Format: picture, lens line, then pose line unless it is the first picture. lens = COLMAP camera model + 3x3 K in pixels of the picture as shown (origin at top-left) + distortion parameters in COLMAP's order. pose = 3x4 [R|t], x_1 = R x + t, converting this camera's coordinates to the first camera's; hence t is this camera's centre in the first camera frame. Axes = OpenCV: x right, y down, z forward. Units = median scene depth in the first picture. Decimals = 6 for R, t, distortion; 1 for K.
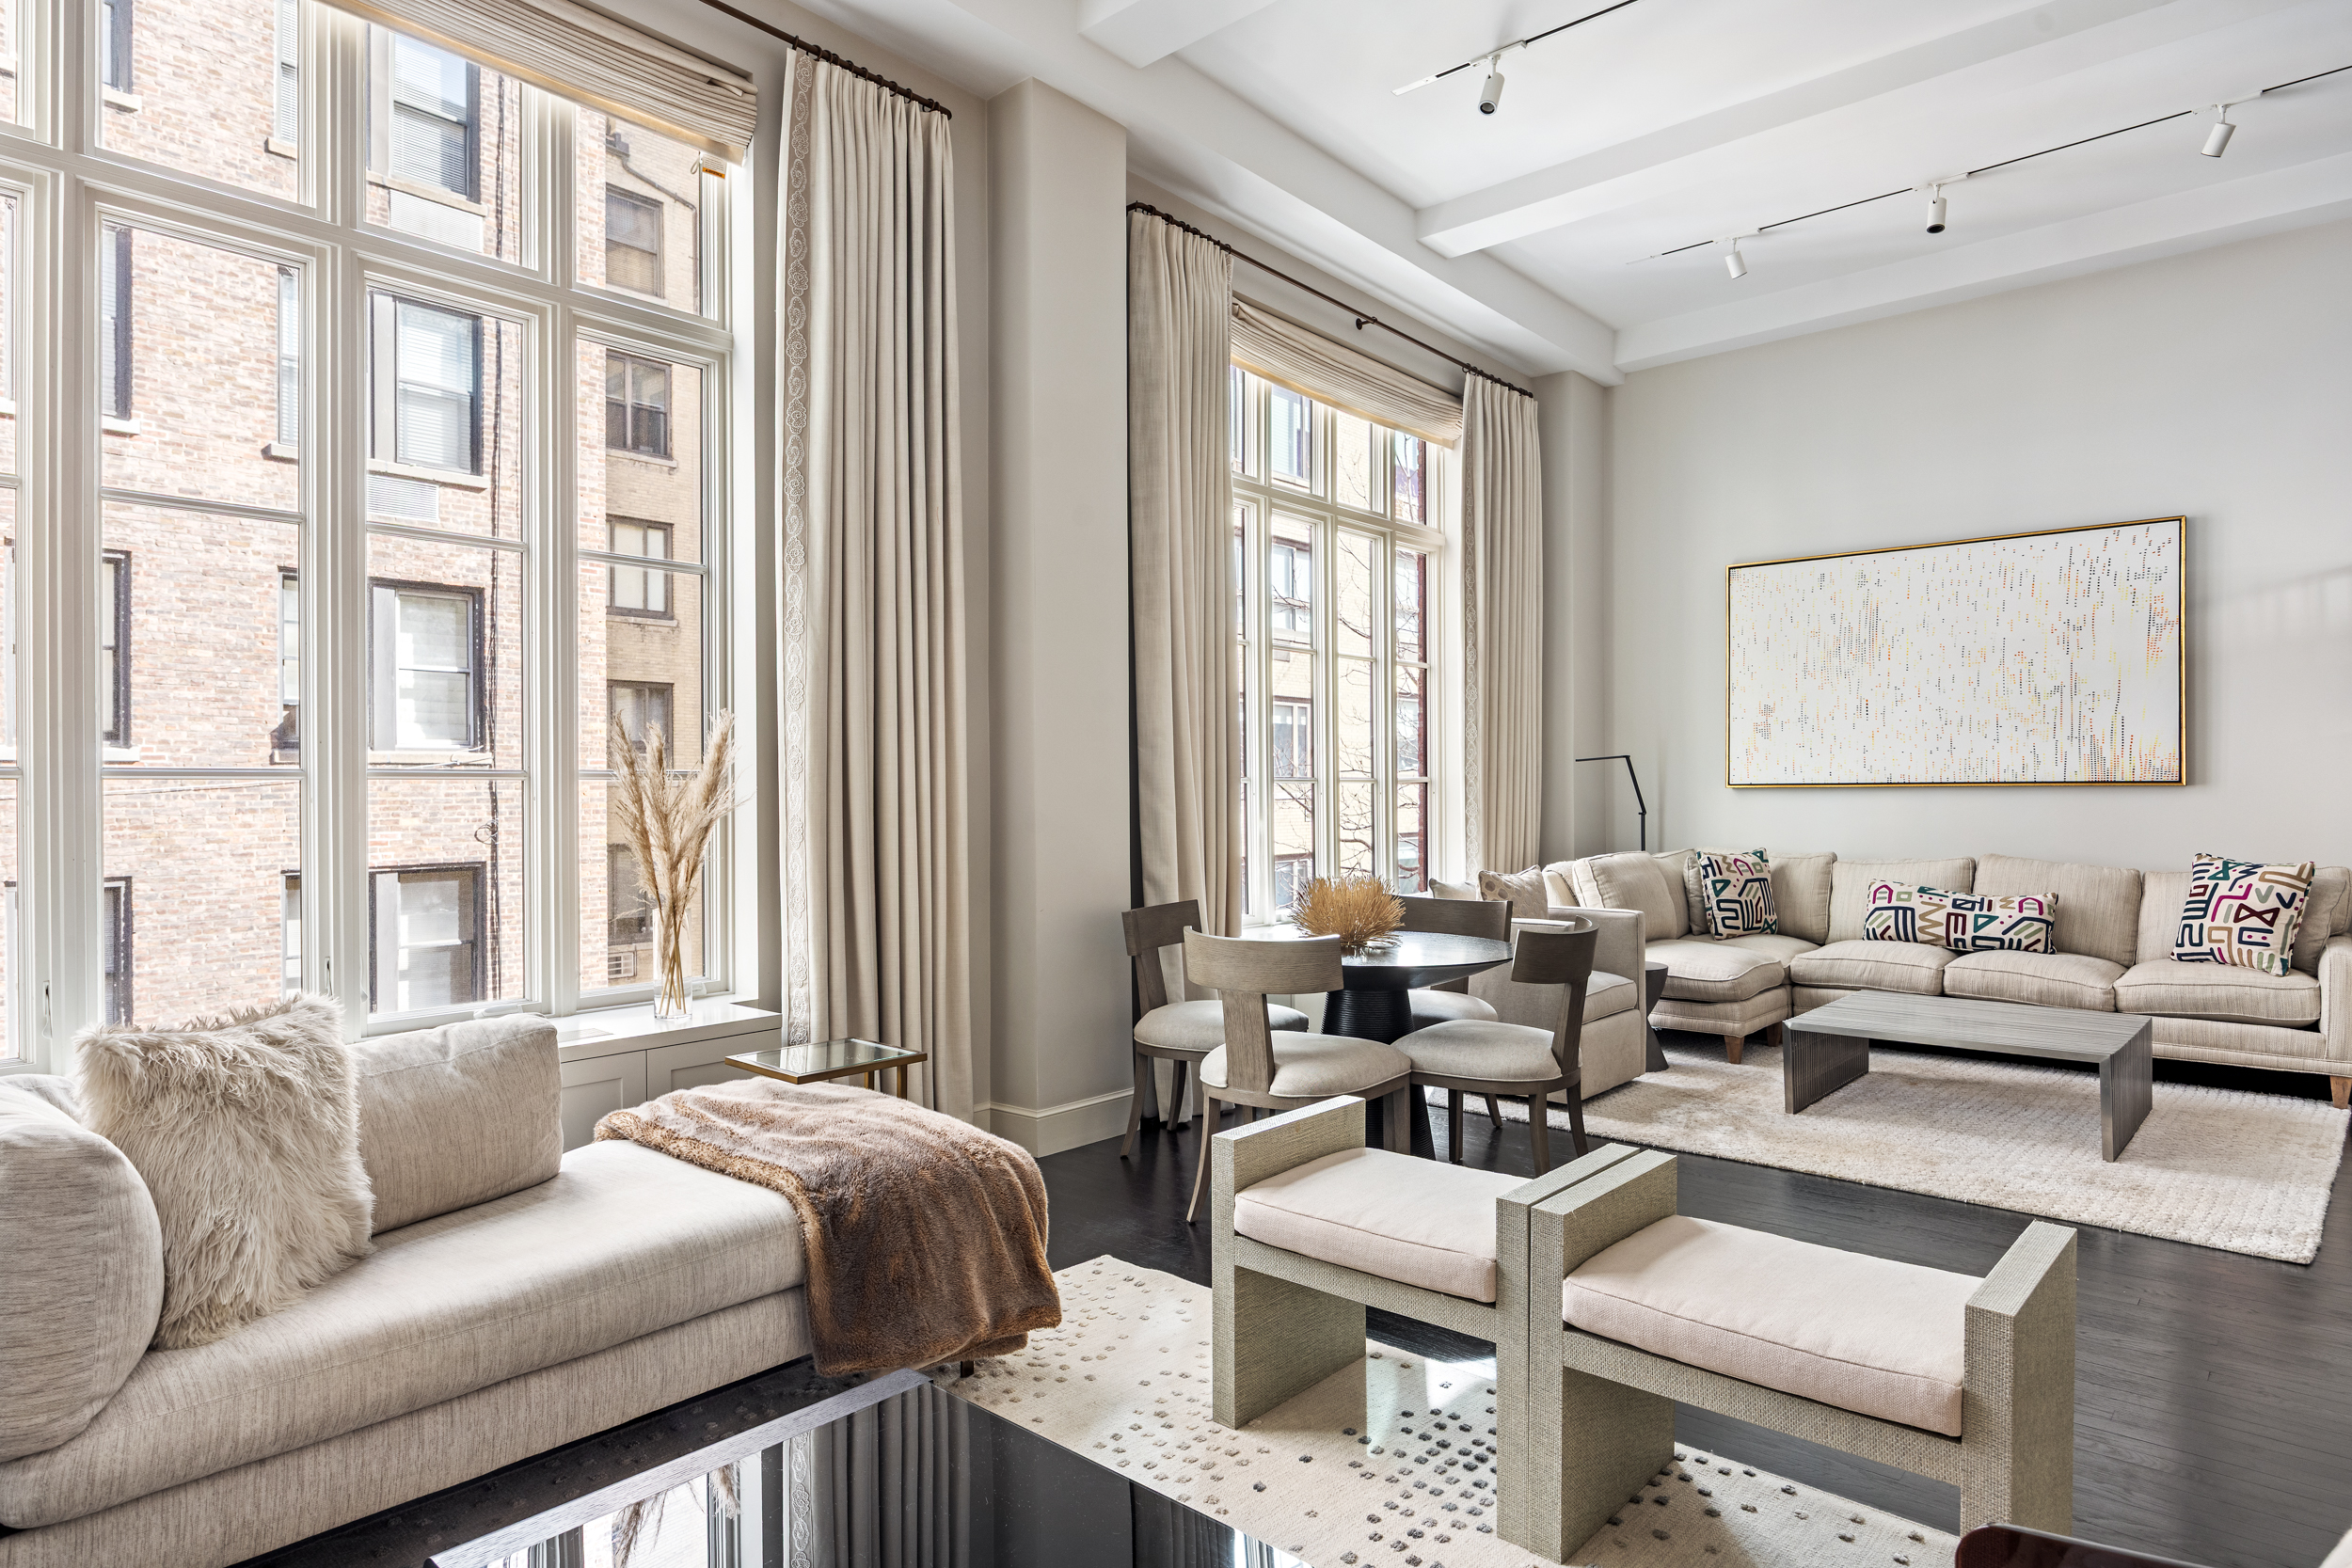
lens RADIAL K [[1341.6, 0, 1172.5], [0, 1341.6, 792.0], [0, 0, 1]] dist [0.013747, -0.010816]
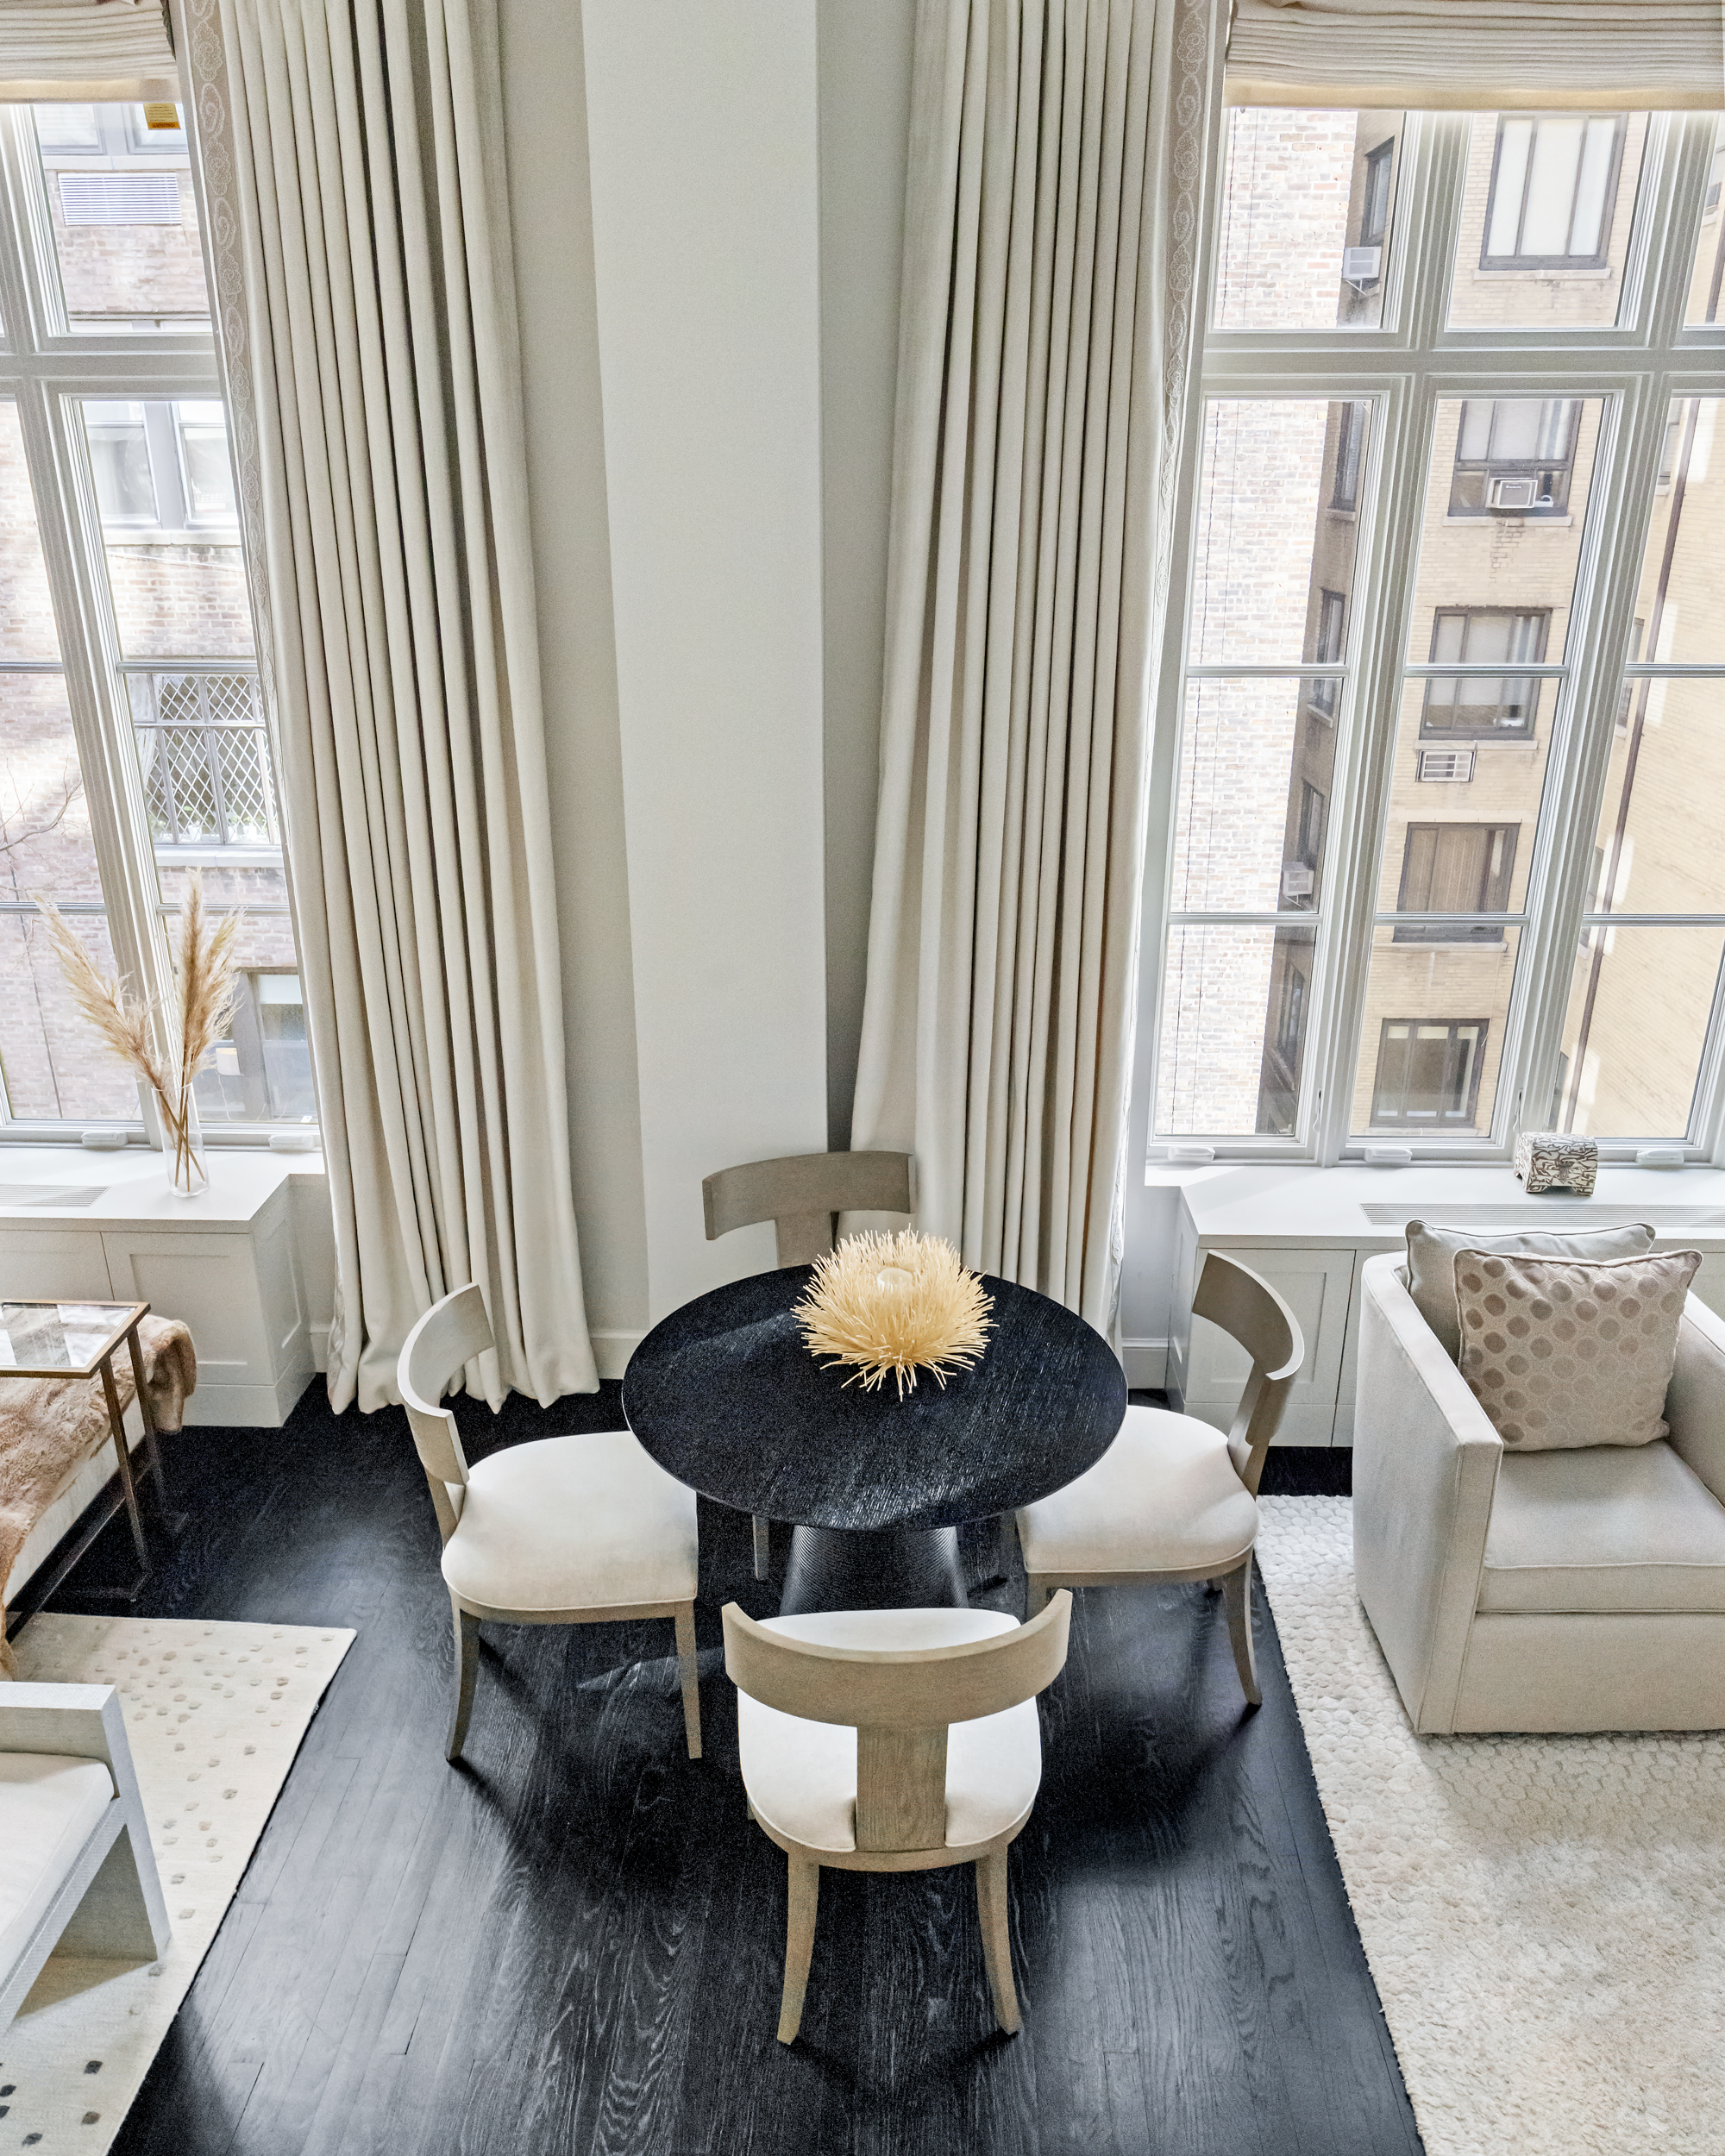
lens RADIAL K [[1643.7, 0, 855.4], [0, 1643.7, 1123.7], [0, 0, 1]] dist [-0.003782, 0.001111]
pose [[0.637267, 0.298287, -0.710574, 0.439486], [-0.001043, 0.922387, 0.386267, -0.191655], [0.770642, -0.245414, 0.588118, 0.406659]]
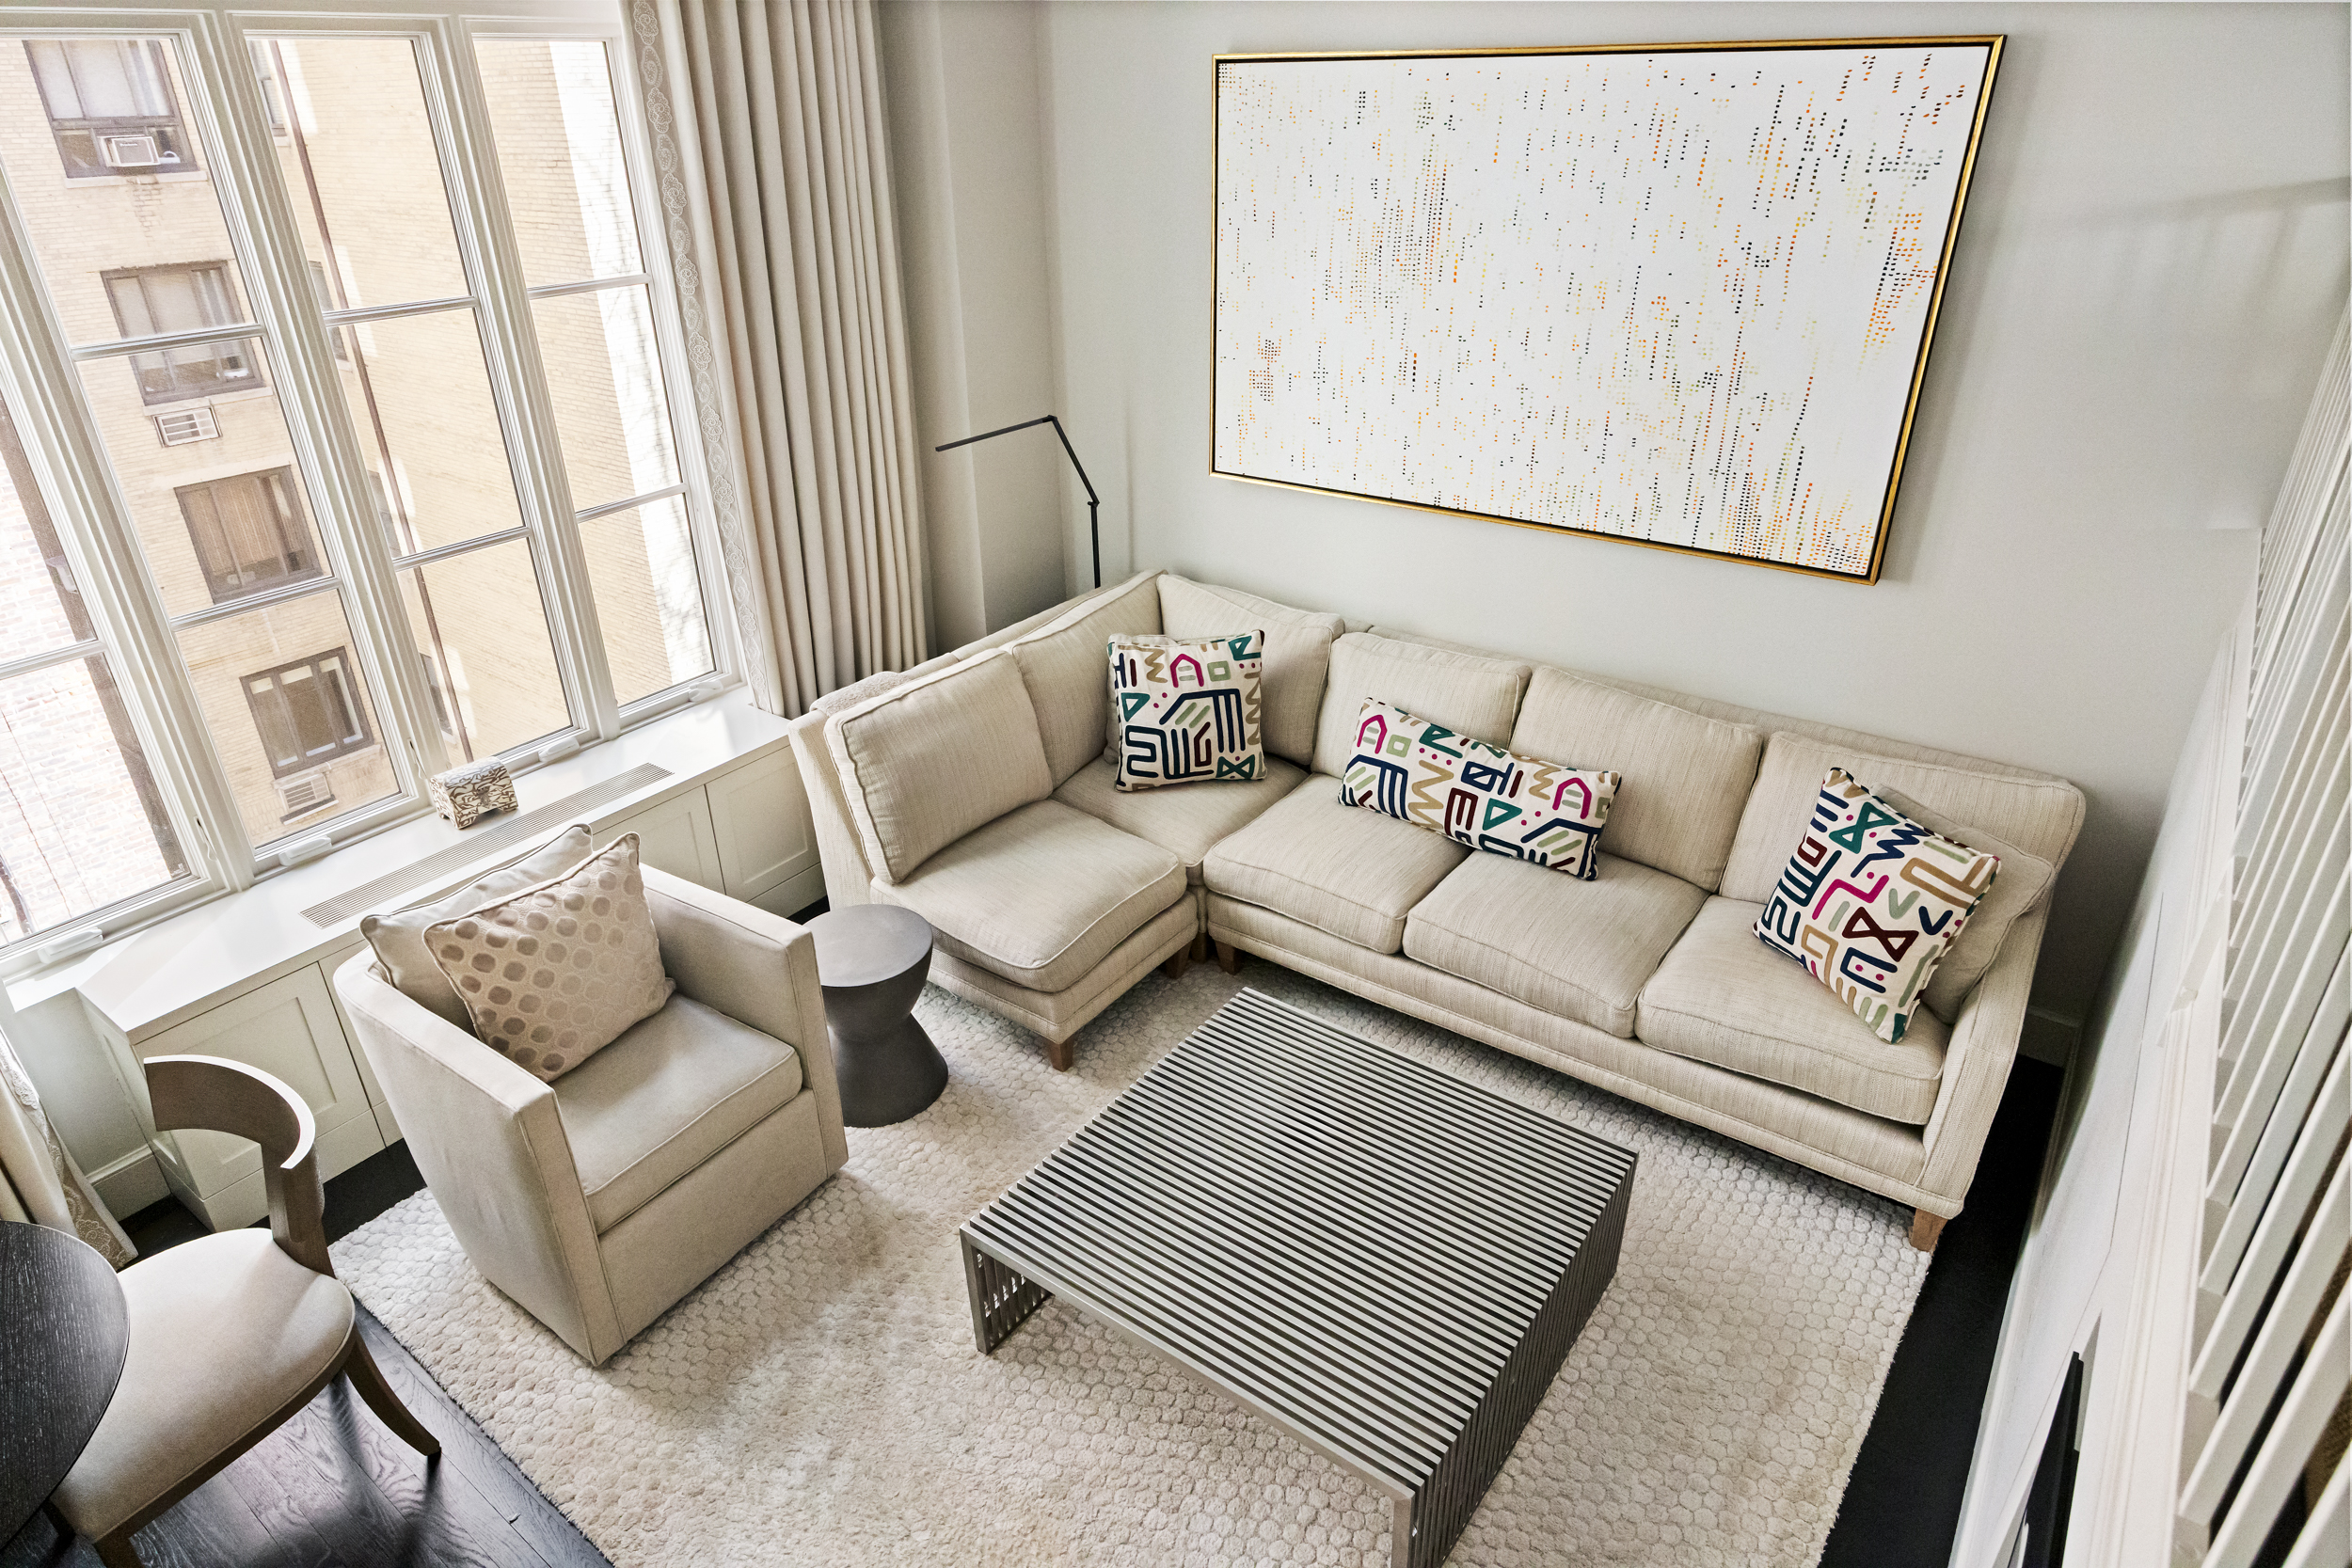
lens RADIAL K [[1363.5, 0, 1176.0], [0, 1363.5, 784.0], [0, 0, 1]] dist [-0.012399, 0.002164]
pose [[0.996088, -0.046498, 0.075143, 0.406486], [0.006922, 0.888807, 0.458229, -0.186867], [-0.088095, -0.455916, 0.885652, 0.476298]]
